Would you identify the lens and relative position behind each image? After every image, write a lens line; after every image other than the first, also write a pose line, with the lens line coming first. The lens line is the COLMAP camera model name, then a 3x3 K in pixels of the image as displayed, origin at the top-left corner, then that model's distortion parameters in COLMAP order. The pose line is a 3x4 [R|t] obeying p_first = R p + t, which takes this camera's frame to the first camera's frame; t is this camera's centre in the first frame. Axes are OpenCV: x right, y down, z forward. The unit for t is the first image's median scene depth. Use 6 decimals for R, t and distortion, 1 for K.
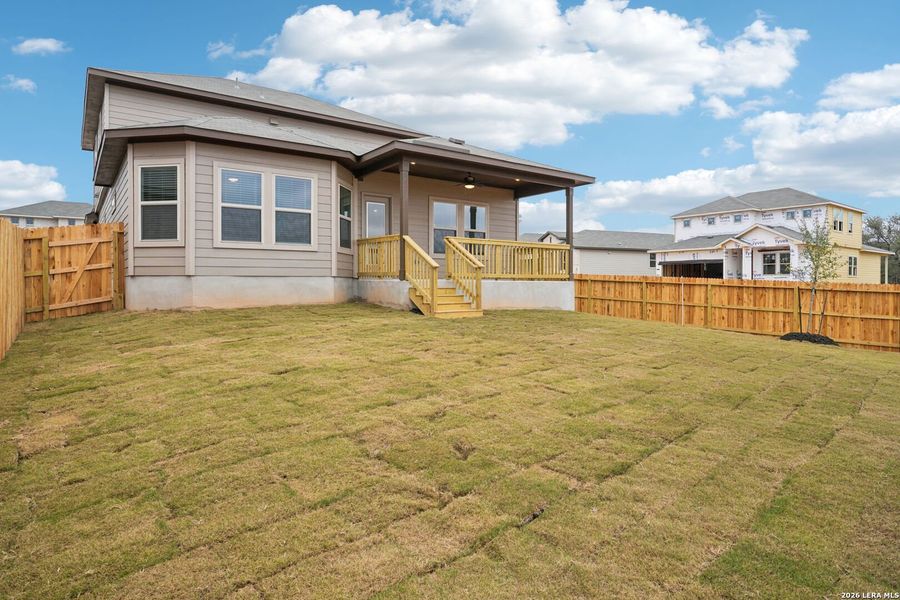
lens RADIAL K [[520.2, 0, 451.5], [0, 520.2, 294.1], [0, 0, 1]] dist [-0.025369, -0.000968]
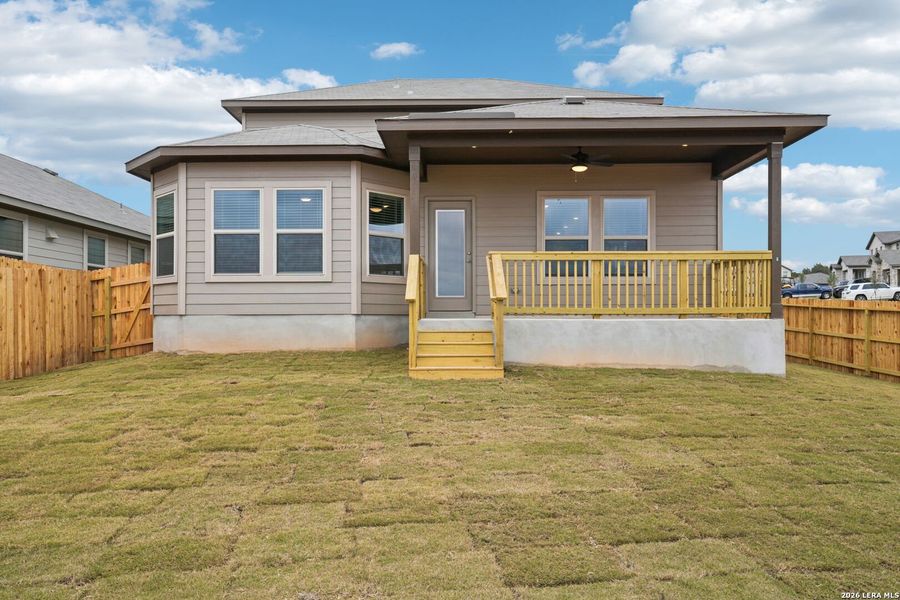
lens RADIAL K [[629.4, 0, 448.0], [0, 629.4, 319.8], [0, 0, 1]] dist [0.002883, 0.000075]
pose [[0.800983, 0.000815, -0.598686, 0.448944], [-0.009018, 0.999902, -0.010705, -0.017978], [0.598619, 0.013973, 0.800912, 0.367020]]
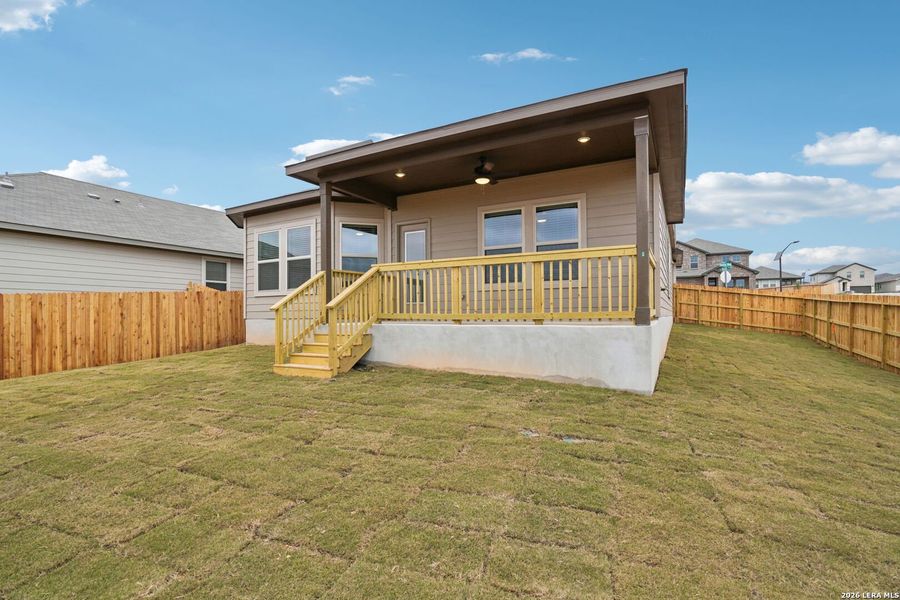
lens RADIAL K [[429.3, 0, 447.6], [0, 429.3, 313.8], [0, 0, 1]] dist [-0.053290, -0.000538]
pose [[0.425960, -0.003427, -0.904736, 0.632821], [-0.007586, 0.999944, -0.007360, -0.039802], [0.904710, 0.009999, 0.425910, 0.898070]]
